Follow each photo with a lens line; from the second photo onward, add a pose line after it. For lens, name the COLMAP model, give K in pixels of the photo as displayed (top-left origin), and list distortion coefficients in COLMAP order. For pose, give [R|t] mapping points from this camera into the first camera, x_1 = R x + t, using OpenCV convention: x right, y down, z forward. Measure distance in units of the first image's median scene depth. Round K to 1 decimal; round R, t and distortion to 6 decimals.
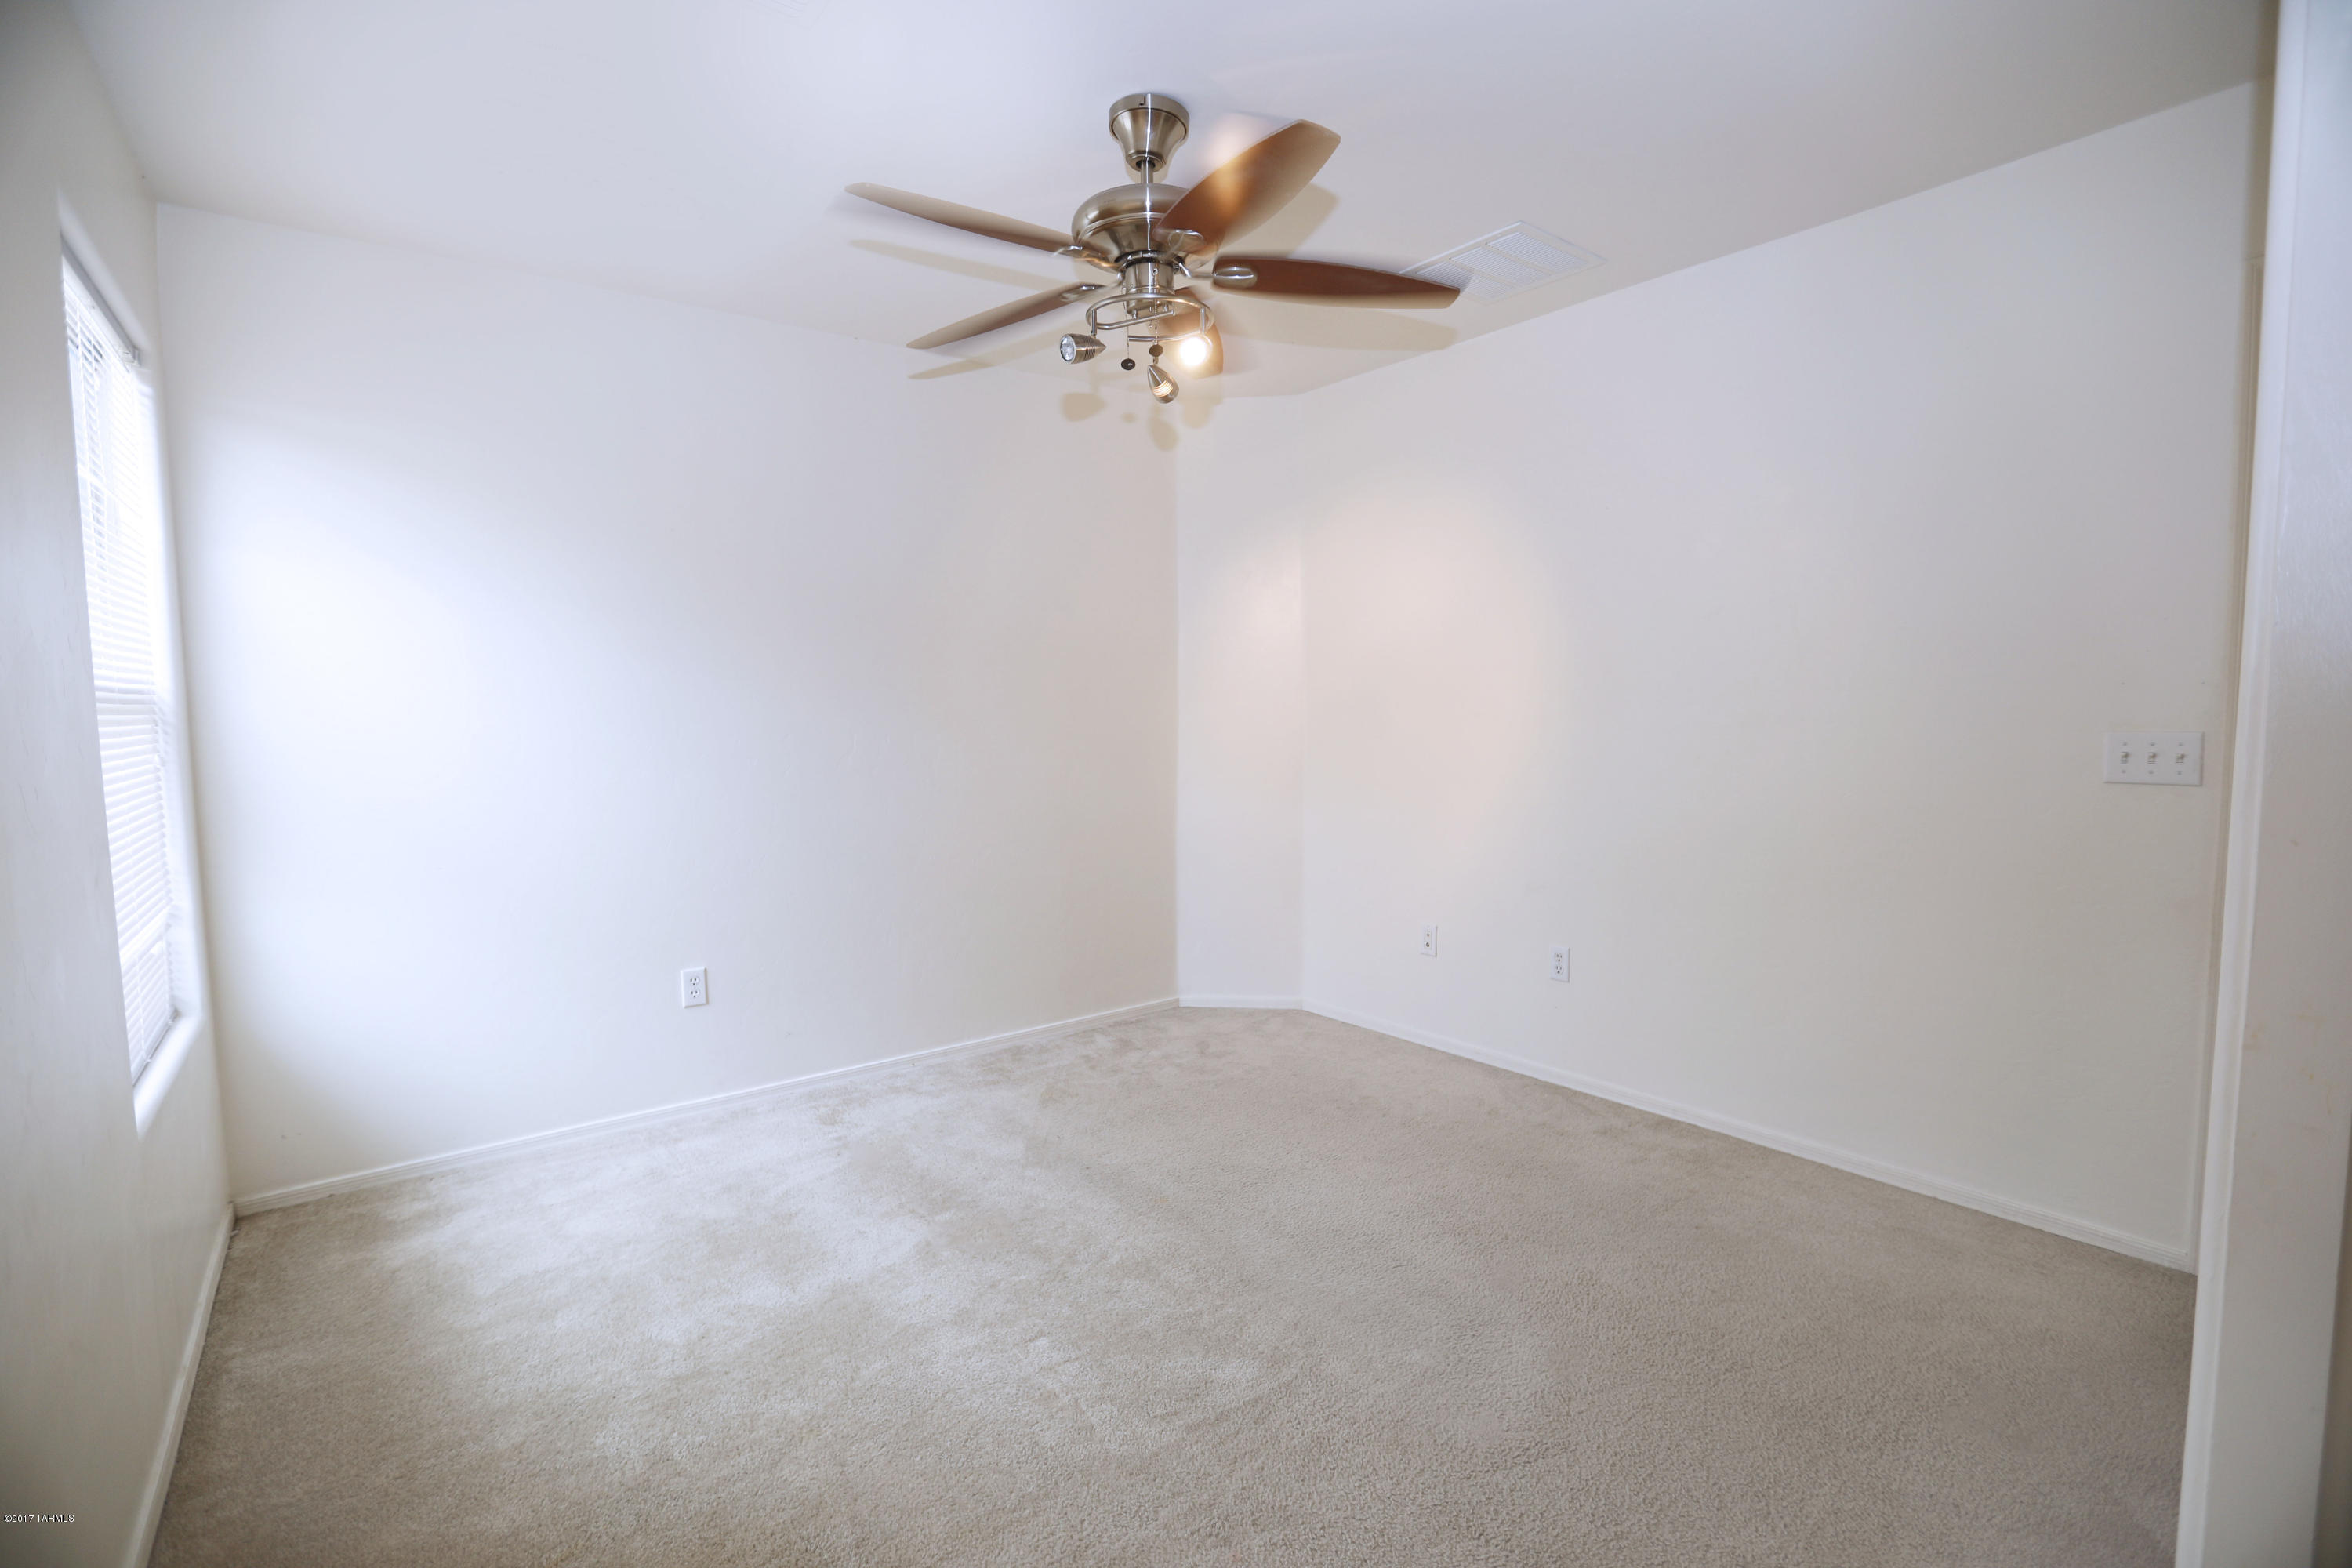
lens RADIAL K [[1088.0, 0, 1176.0], [0, 1088.0, 784.0], [0, 0, 1]] dist [0.002067, 0.000108]
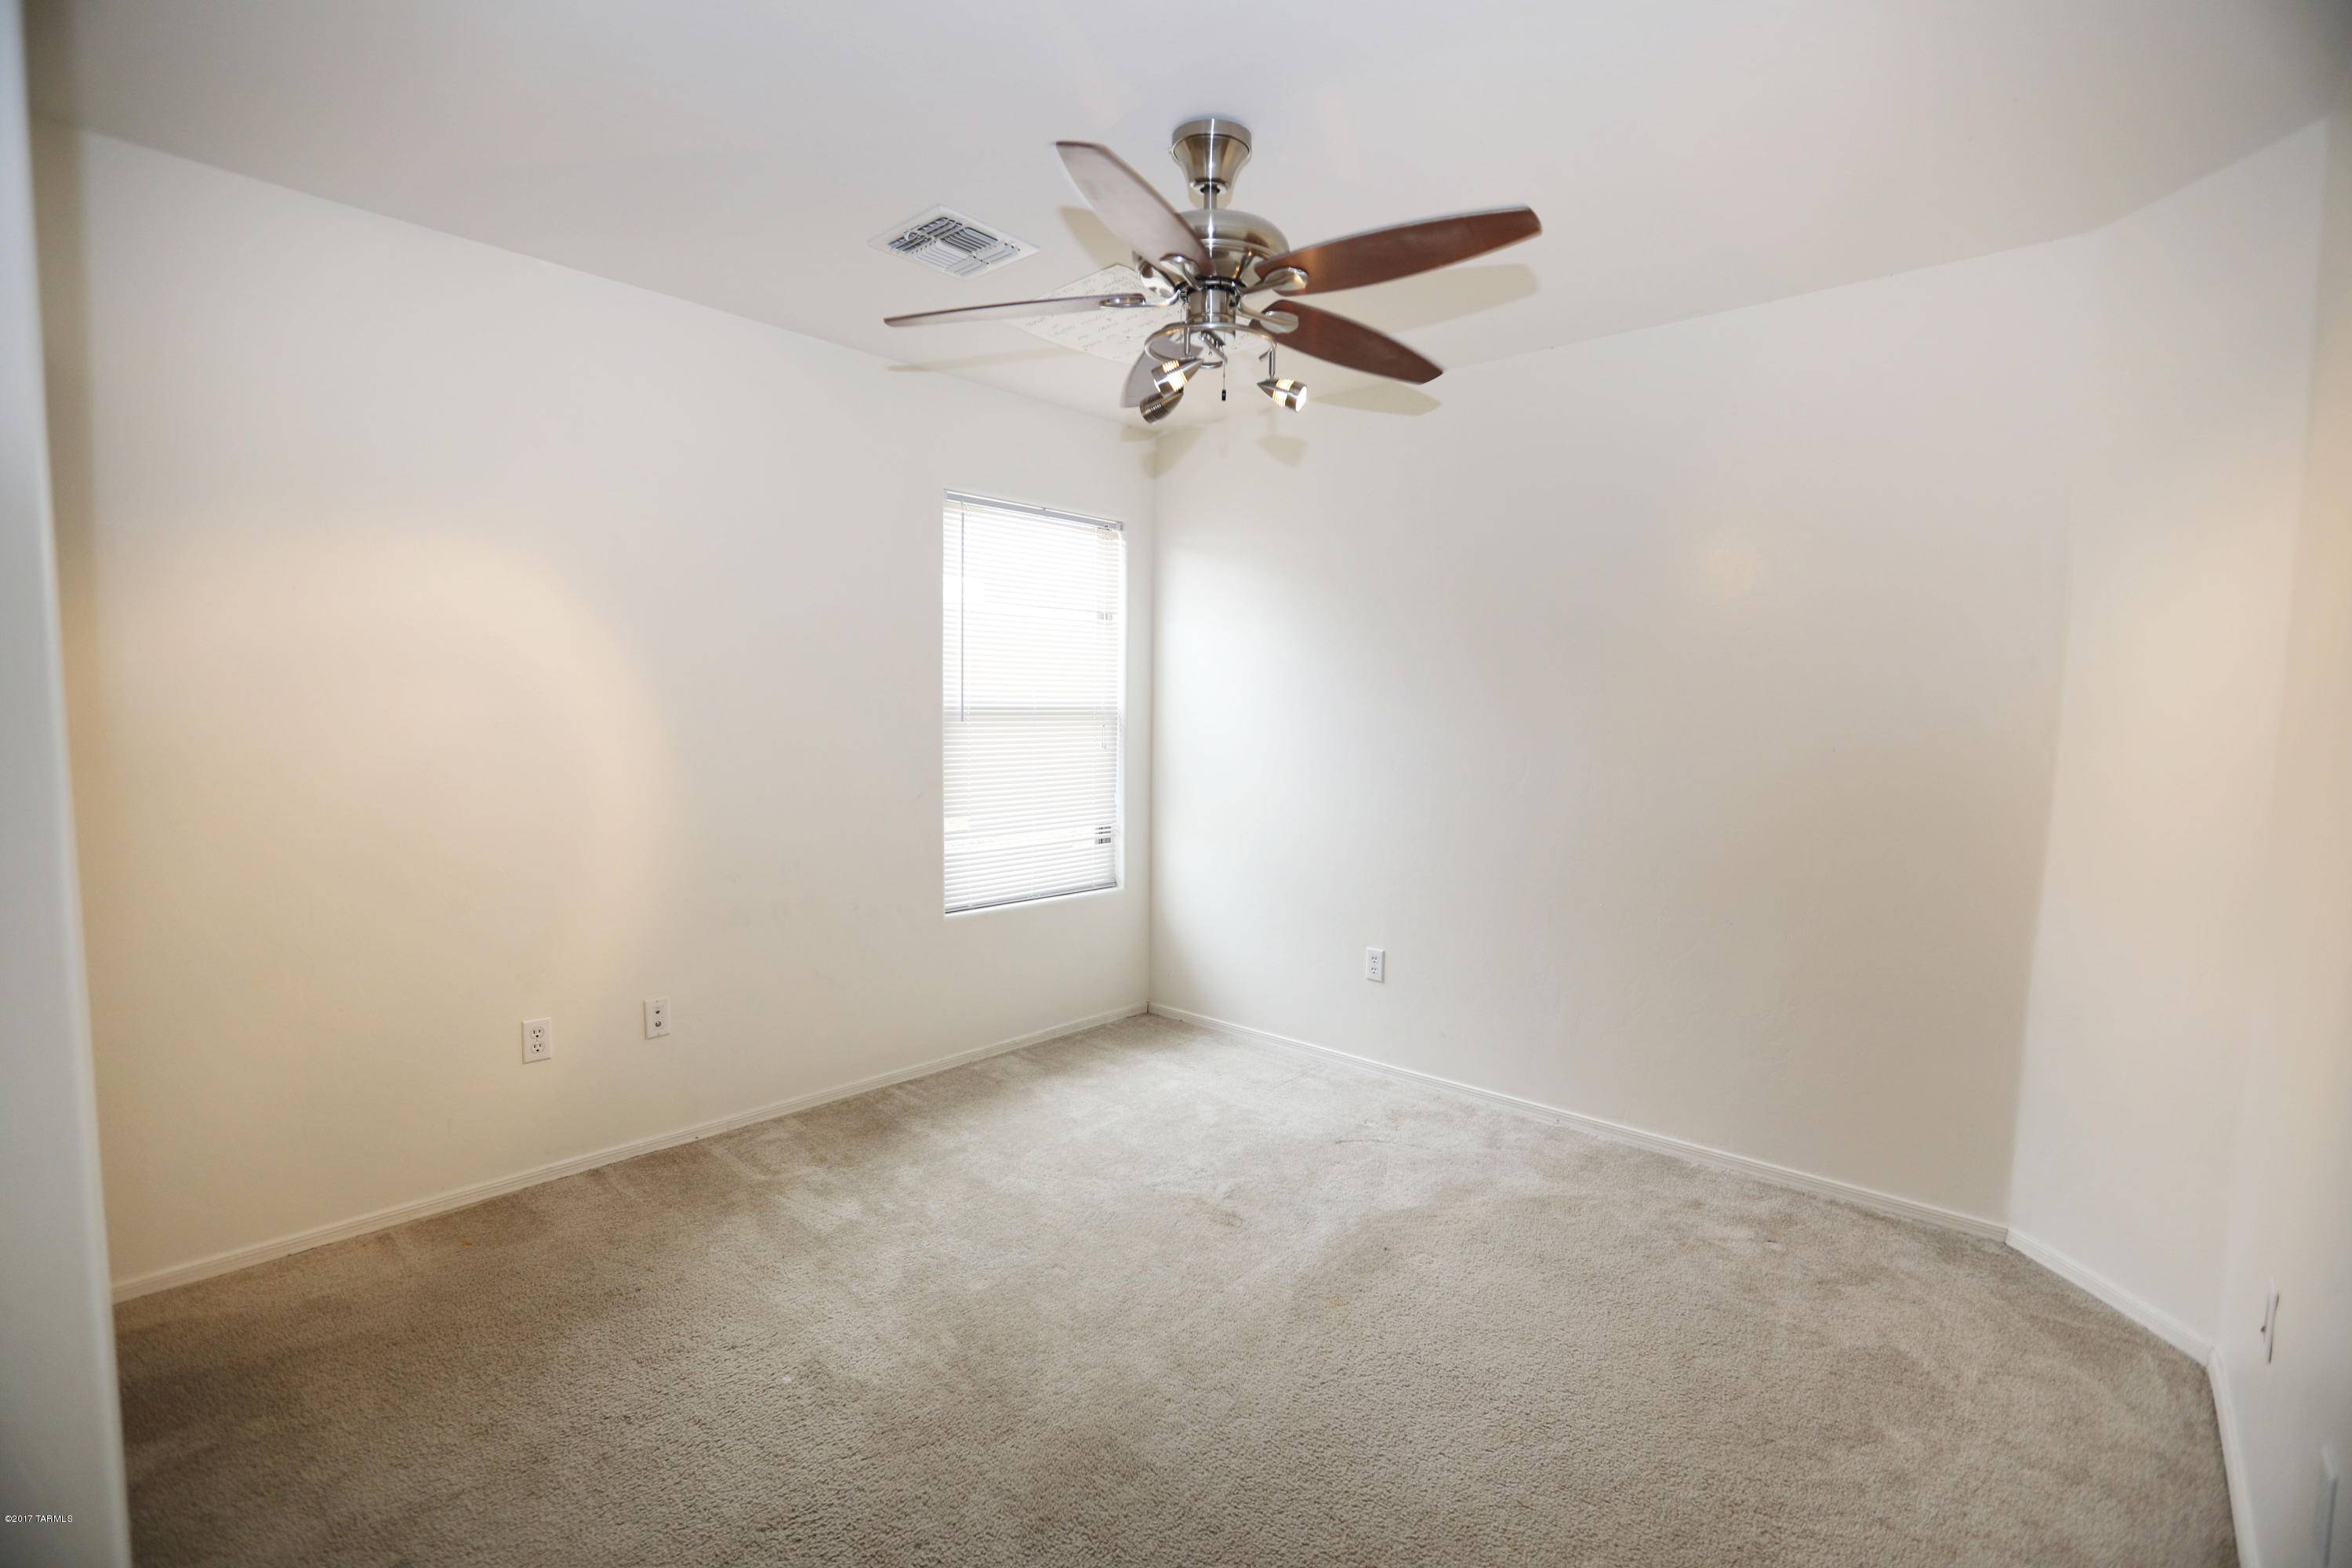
lens RADIAL K [[1094.8, 0, 1176.0], [0, 1094.8, 784.0], [0, 0, 1]] dist [-0.001702, -0.000106]
pose [[0.202288, 0.088601, -0.975310, 0.644892], [-0.088698, 0.993463, 0.071853, -0.072013], [0.975301, 0.071973, 0.208824, 0.528442]]
